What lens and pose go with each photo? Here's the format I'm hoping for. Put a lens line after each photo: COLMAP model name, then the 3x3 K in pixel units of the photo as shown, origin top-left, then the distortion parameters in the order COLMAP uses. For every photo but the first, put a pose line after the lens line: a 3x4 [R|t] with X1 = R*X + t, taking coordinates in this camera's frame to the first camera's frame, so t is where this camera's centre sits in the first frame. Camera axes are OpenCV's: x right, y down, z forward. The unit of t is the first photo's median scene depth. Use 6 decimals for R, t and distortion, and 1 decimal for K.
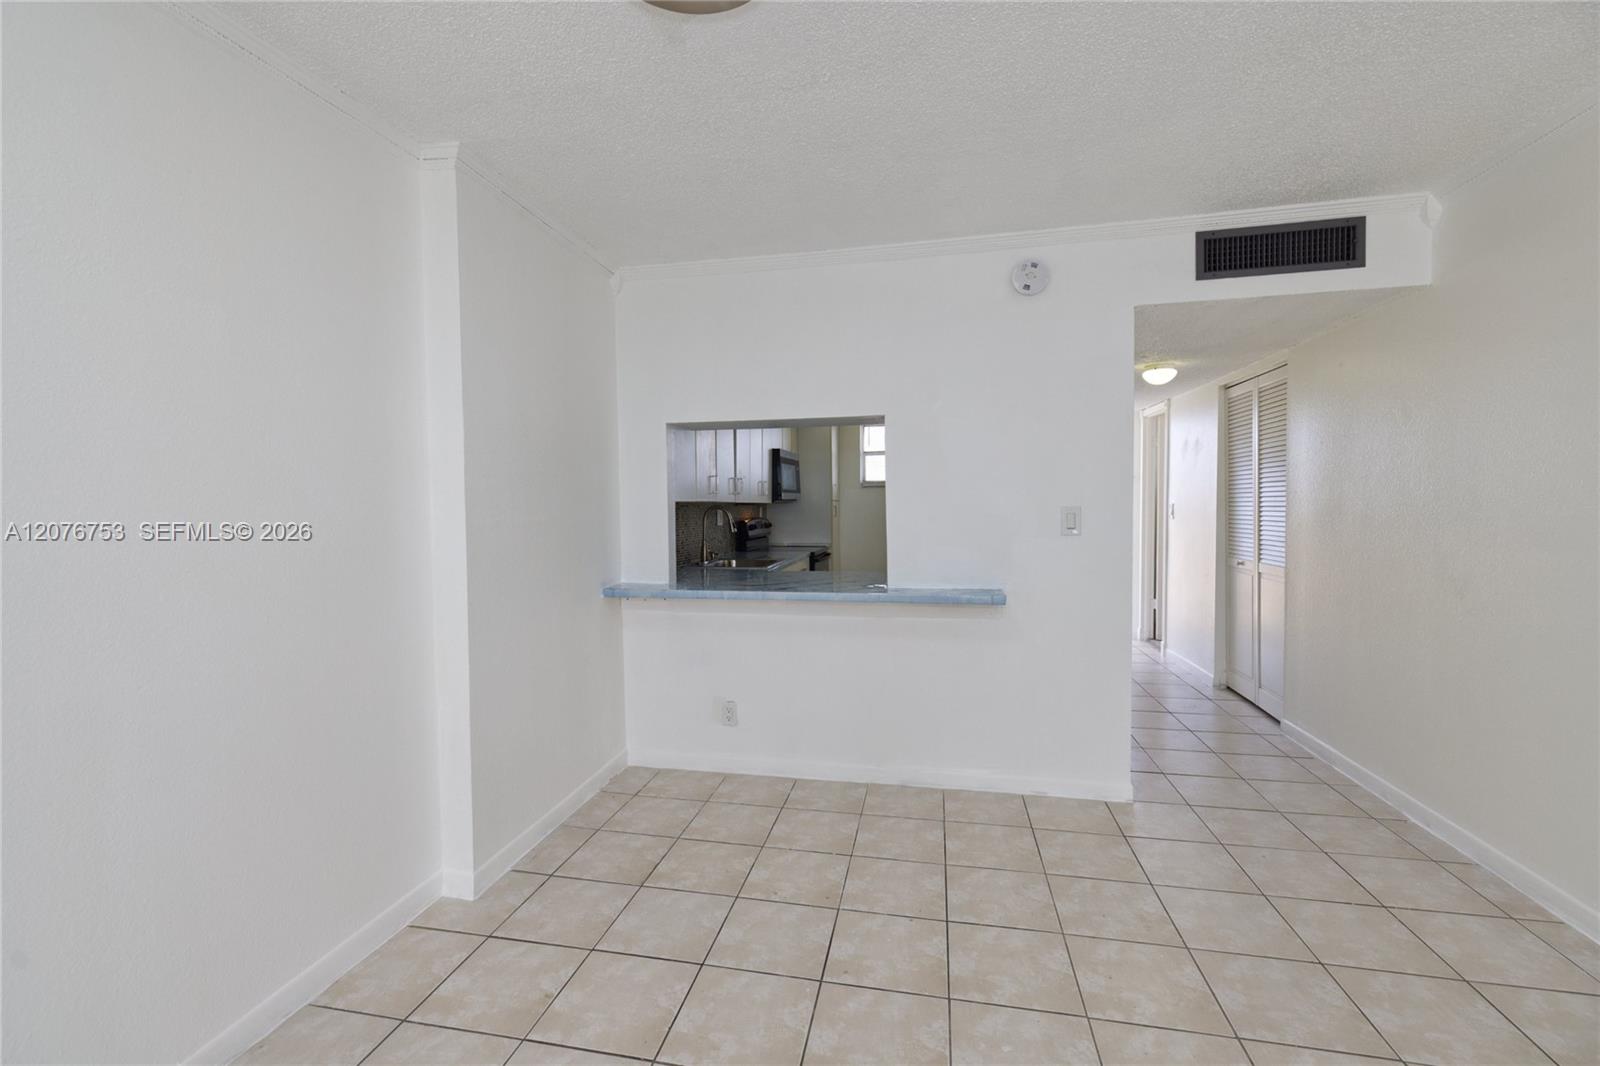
lens RADIAL K [[683.9, 0, 795.2], [0, 683.9, 531.2], [0, 0, 1]] dist [0.001030, -0.000227]
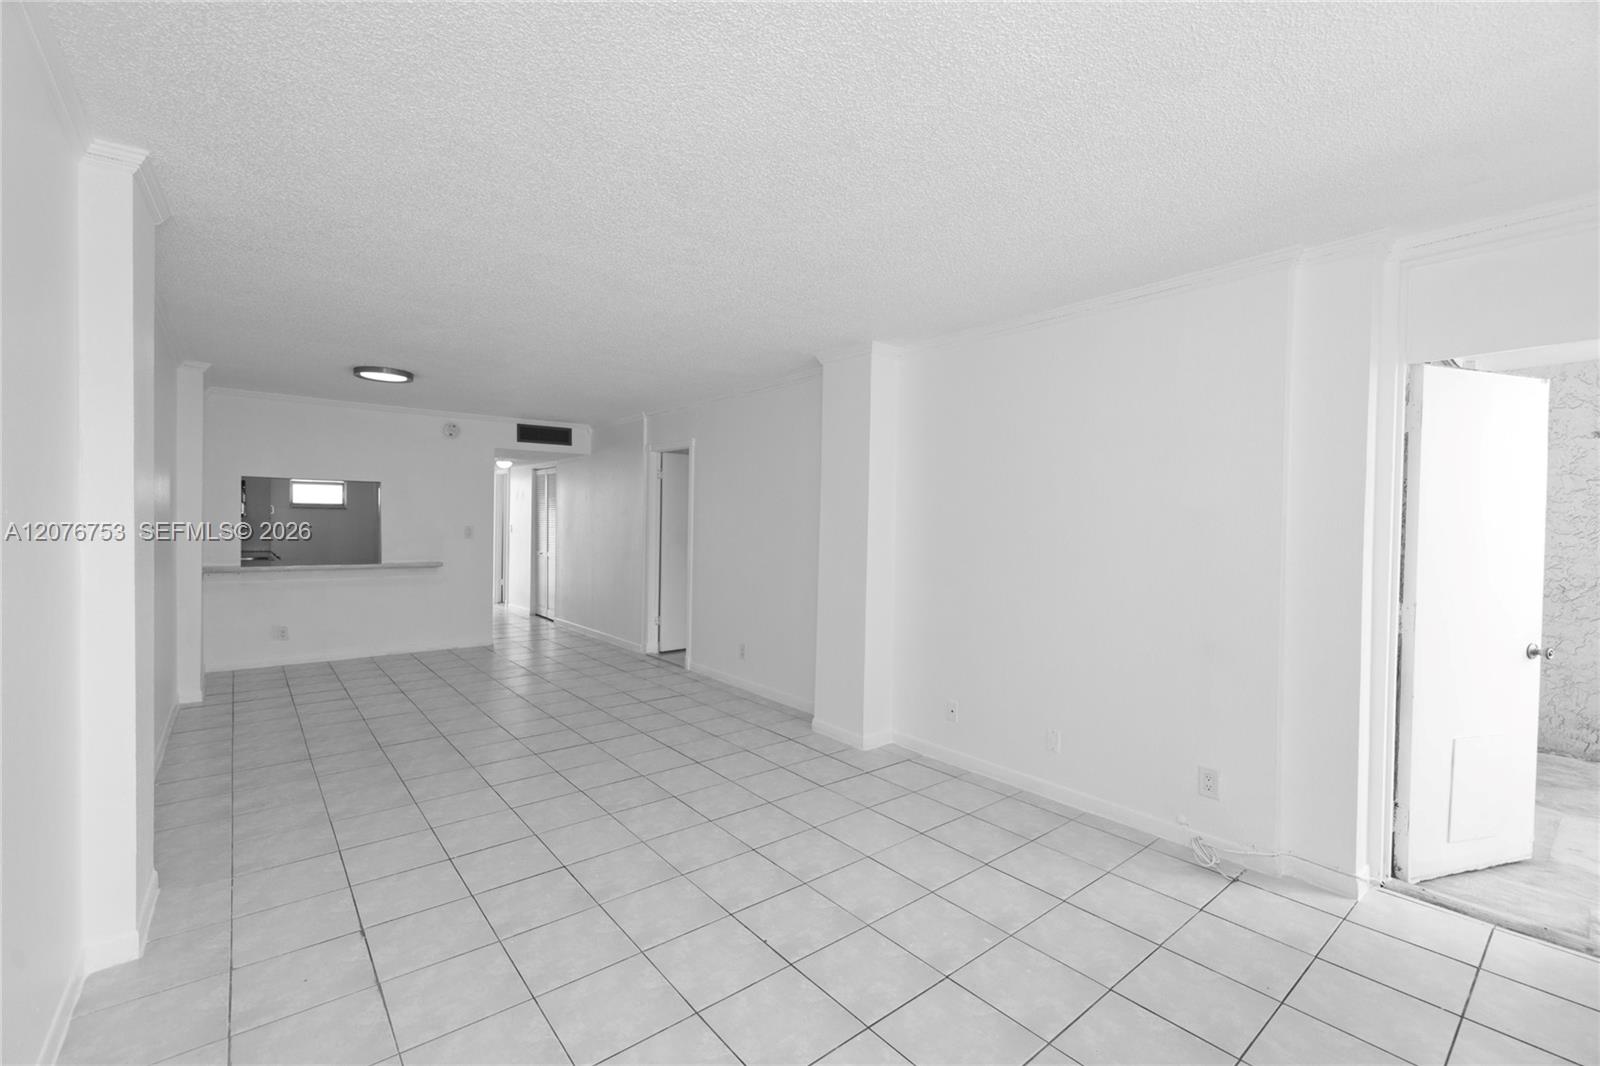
lens RADIAL K [[683.9, 0, 795.2], [0, 683.9, 531.2], [0, 0, 1]] dist [0.001030, -0.000227]
pose [[0.630019, 0.010389, 0.776511, -0.597047], [0.007489, 0.999783, -0.019452, 0.029704], [-0.776544, 0.018070, 0.629804, -1.134006]]
